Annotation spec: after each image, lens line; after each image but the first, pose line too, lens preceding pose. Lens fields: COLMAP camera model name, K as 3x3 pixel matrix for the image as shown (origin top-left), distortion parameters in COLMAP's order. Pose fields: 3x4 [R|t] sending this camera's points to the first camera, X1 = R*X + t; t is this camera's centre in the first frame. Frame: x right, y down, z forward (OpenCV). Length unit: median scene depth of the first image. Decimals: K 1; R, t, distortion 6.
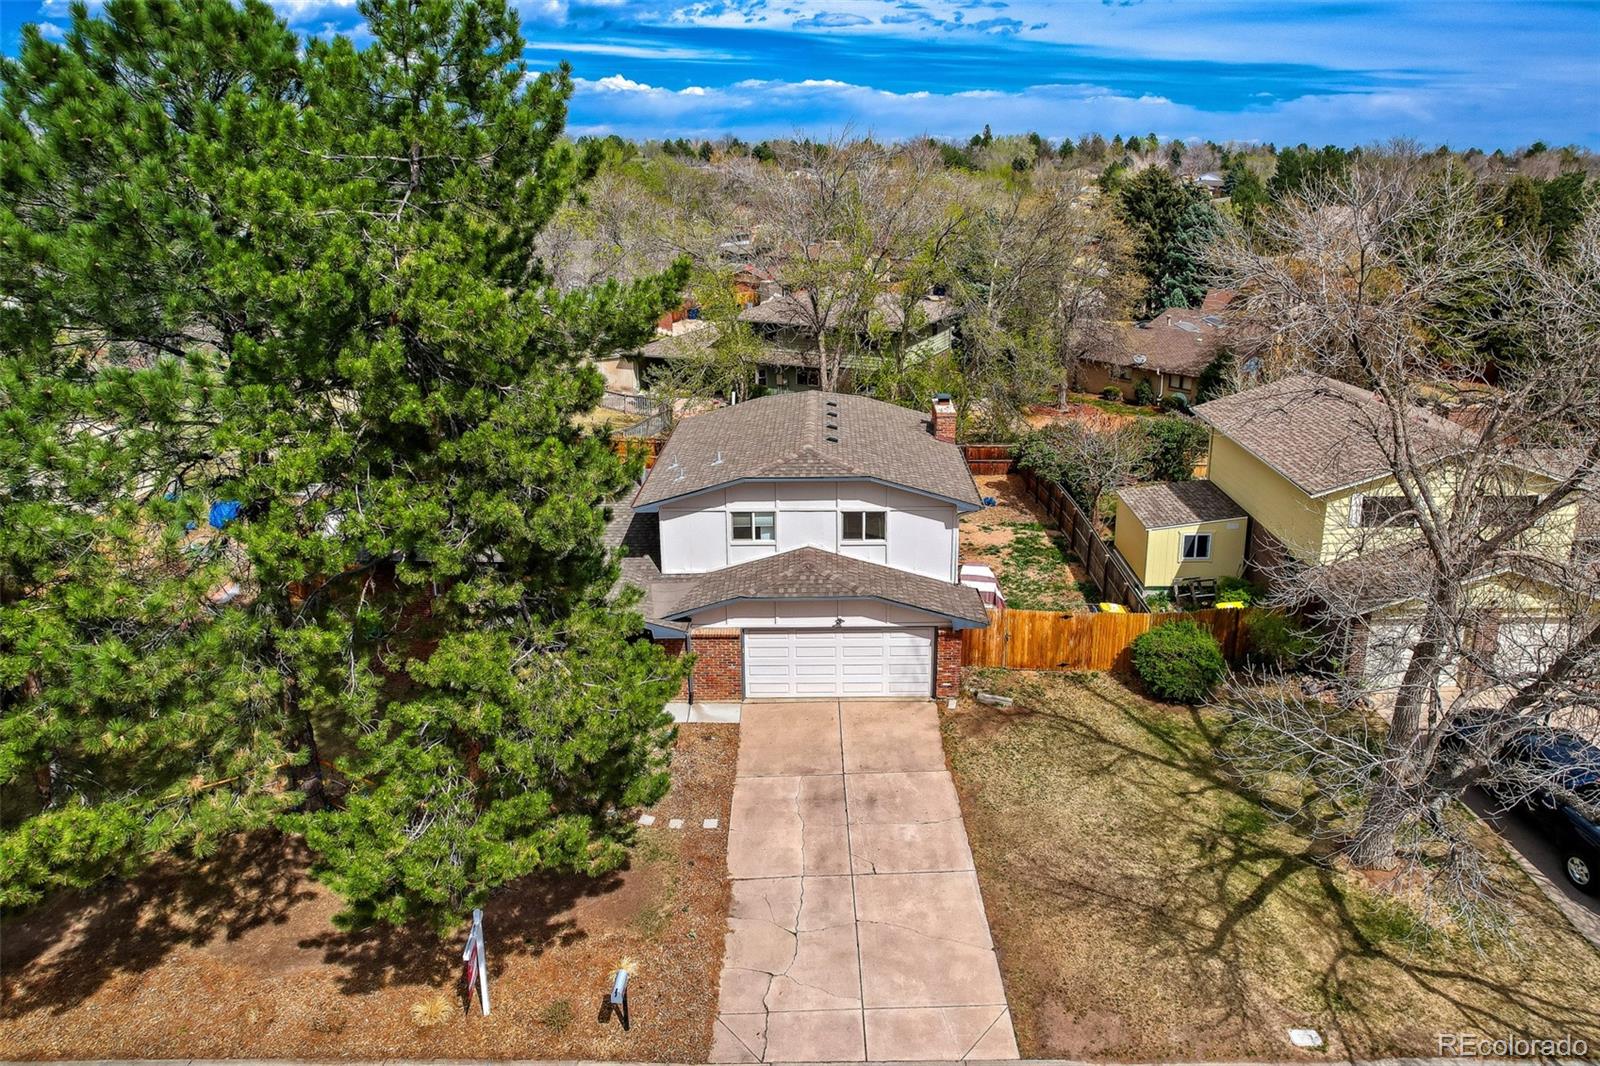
lens RADIAL K [[1093.3, 0, 820.8], [0, 1093.3, 431.3], [0, 0, 1]] dist [-0.027798, 0.003078]
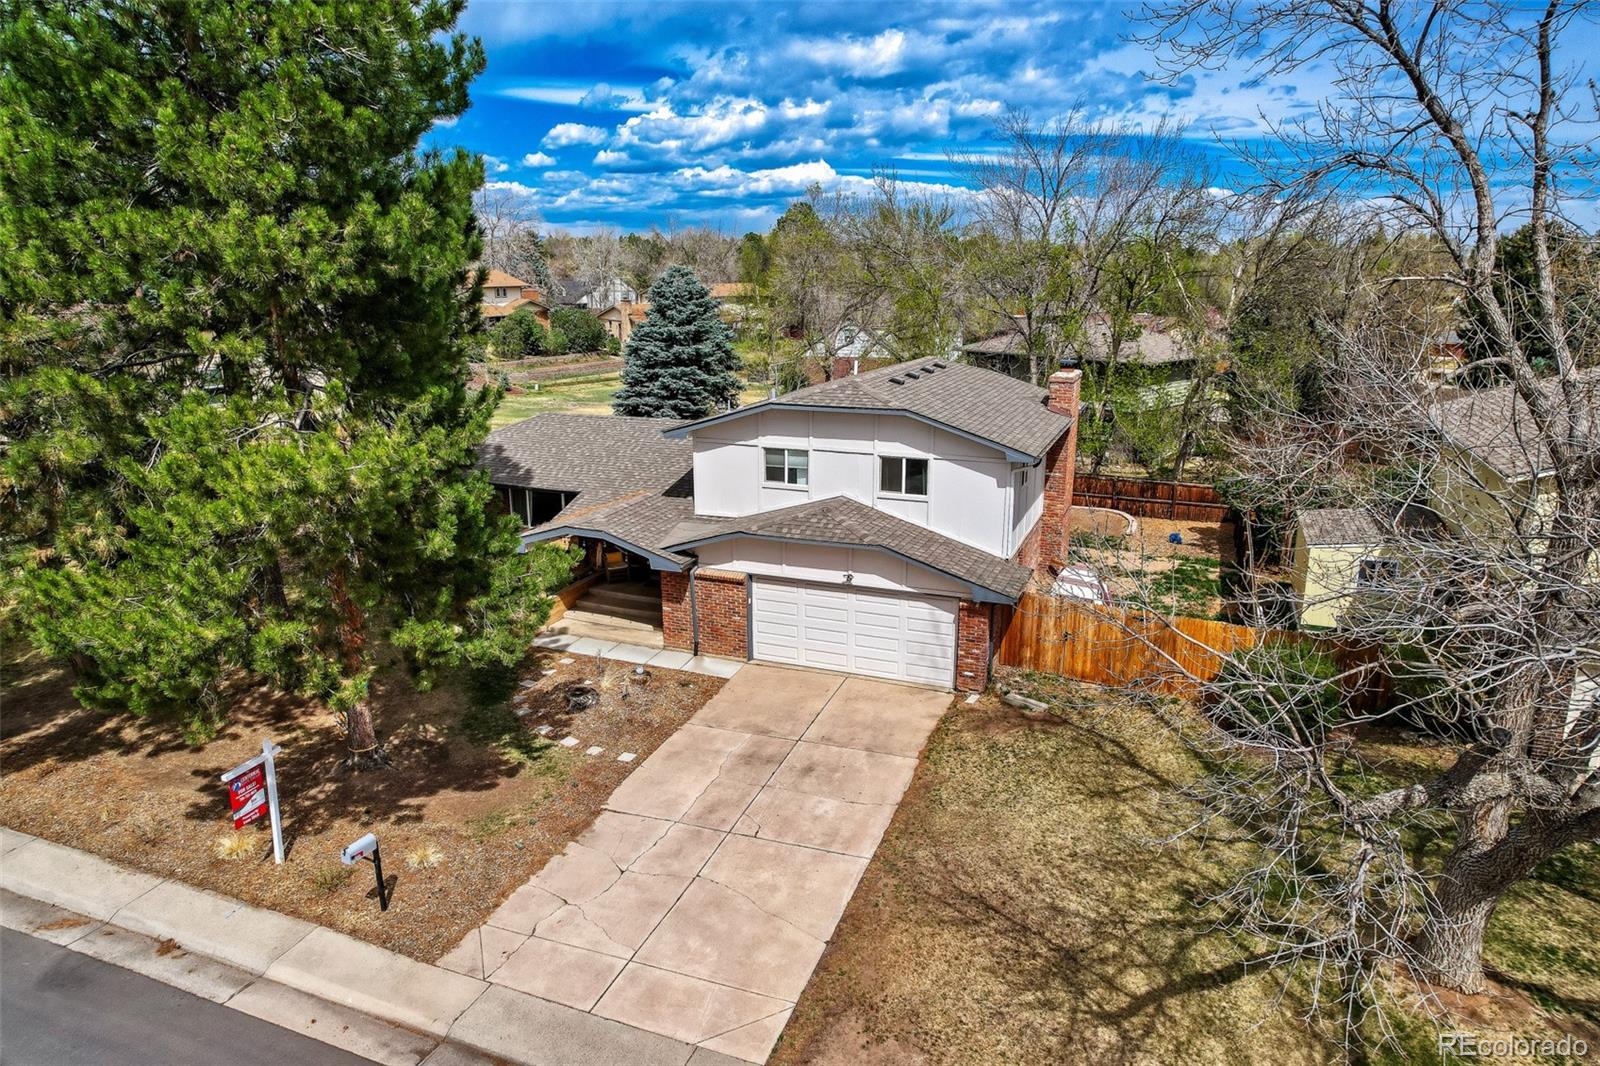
lens RADIAL K [[1067.6, 0, 800.0], [0, 1067.6, 533.0], [0, 0, 1]] dist [-0.026908, 0.000766]
pose [[0.927078, 0.113128, -0.357390, 0.274816], [-0.120726, 0.992685, 0.001057, 0.144547], [0.354895, 0.042166, 0.933955, 0.214728]]
